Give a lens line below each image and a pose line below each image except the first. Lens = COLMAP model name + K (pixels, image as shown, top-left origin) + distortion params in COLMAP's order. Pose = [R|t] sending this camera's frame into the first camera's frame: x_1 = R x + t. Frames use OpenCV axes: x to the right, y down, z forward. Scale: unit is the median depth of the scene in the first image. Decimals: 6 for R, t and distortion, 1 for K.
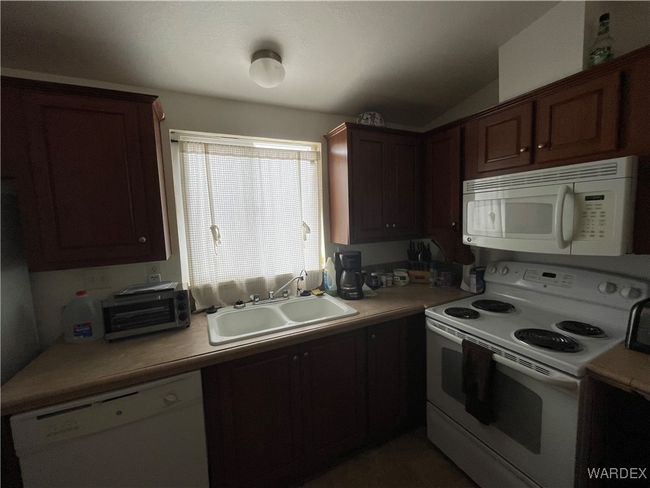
lens RADIAL K [[268.4, 0, 325.0], [0, 268.4, 244.0], [0, 0, 1]] dist [-0.002993, -0.000882]
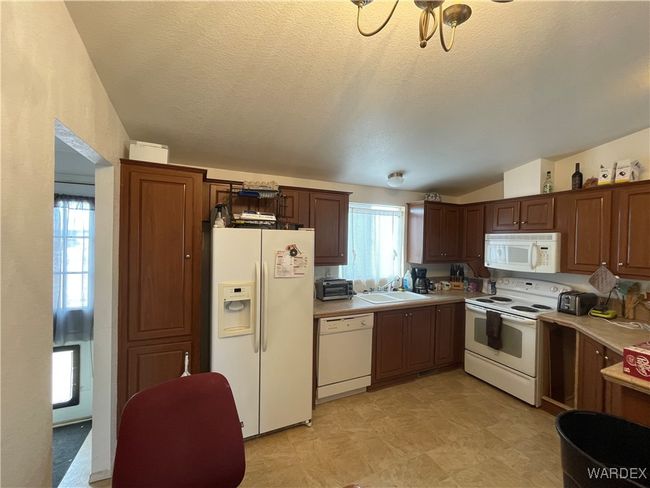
lens RADIAL K [[268.4, 0, 325.0], [0, 268.4, 244.0], [0, 0, 1]] dist [-0.002993, -0.000882]
pose [[0.998345, 0.054527, -0.018283, -0.595371], [-0.055869, 0.994947, -0.083422, 0.063628], [0.013642, 0.084306, 0.996347, -0.930711]]
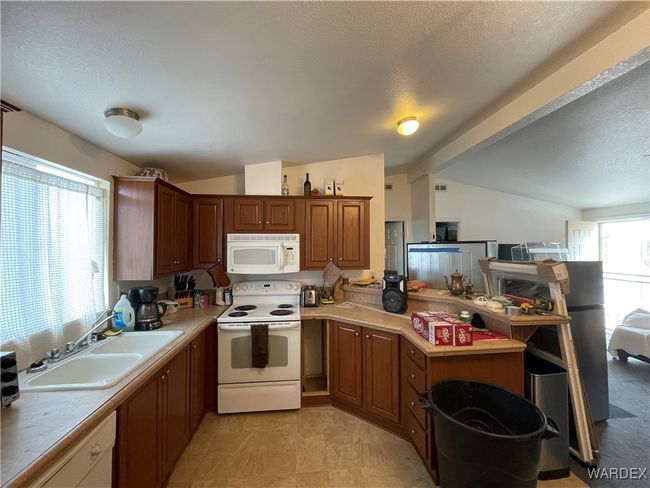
lens RADIAL K [[268.4, 0, 325.0], [0, 268.4, 244.0], [0, 0, 1]] dist [-0.002993, -0.000882]
pose [[0.342046, 0.043972, 0.938654, -0.786310], [0.081948, 0.993703, -0.076413, -0.001931], [-0.936103, 0.103058, 0.336289, -0.083487]]
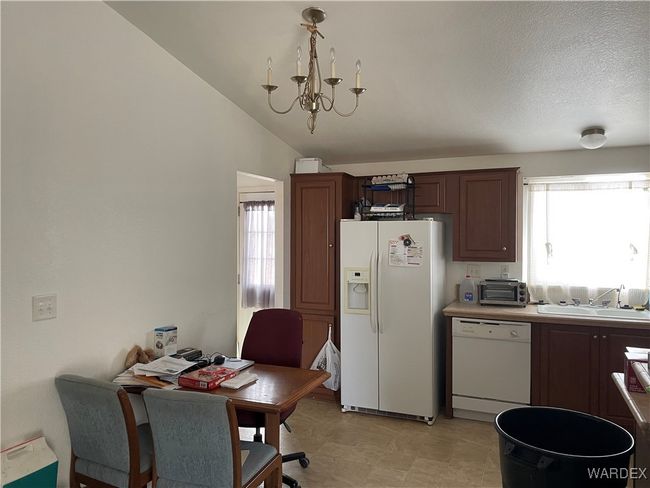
lens RADIAL K [[488.4, 0, 325.0], [0, 488.4, 244.0], [0, 0, 1]] dist [0.096772, -0.127871]
pose [[0.661603, 0.048422, -0.748290, 0.724808], [-0.098530, 0.994874, -0.022737, 0.106426], [0.743353, 0.088772, 0.662982, -1.523483]]
